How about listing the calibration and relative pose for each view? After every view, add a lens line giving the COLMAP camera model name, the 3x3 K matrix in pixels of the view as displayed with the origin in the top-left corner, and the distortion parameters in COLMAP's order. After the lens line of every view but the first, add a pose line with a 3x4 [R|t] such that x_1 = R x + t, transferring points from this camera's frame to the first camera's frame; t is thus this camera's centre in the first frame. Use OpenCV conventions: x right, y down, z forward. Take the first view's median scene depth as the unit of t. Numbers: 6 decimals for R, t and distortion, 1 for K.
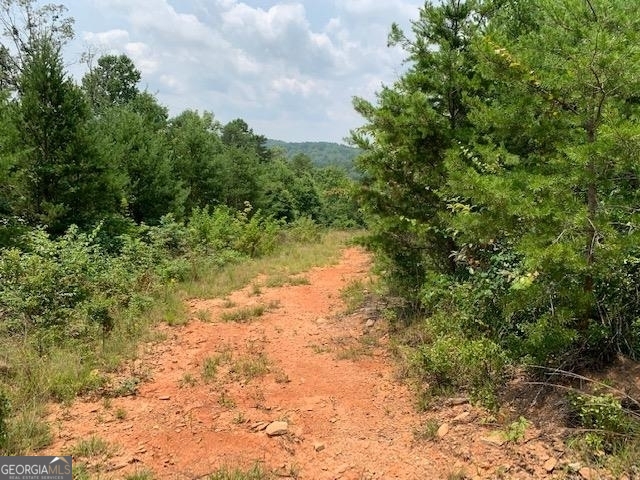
lens RADIAL K [[485.6, 0, 319.9], [0, 485.6, 239.3], [0, 0, 1]] dist [0.036719, -0.006688]
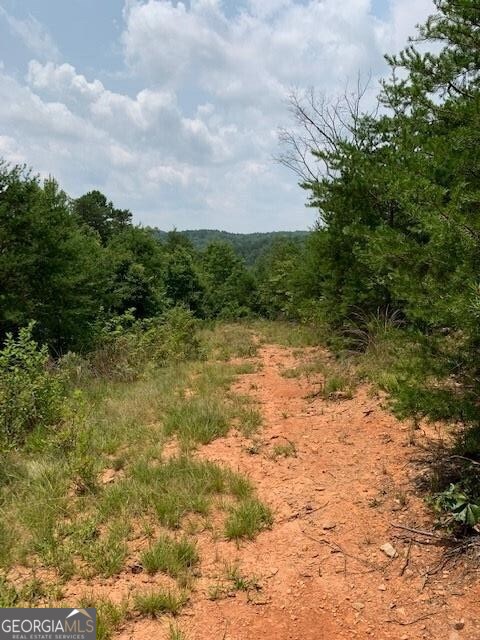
lens RADIAL K [[485.6, 0, 240.4], [0, 485.6, 320.8], [0, 0, 1]] dist [0.036719, -0.006688]
pose [[0.995508, -0.066658, 0.067235, 0.004730], [0.067586, 0.997646, -0.011618, -0.007516], [-0.066302, 0.016110, 0.997670, 0.183708]]
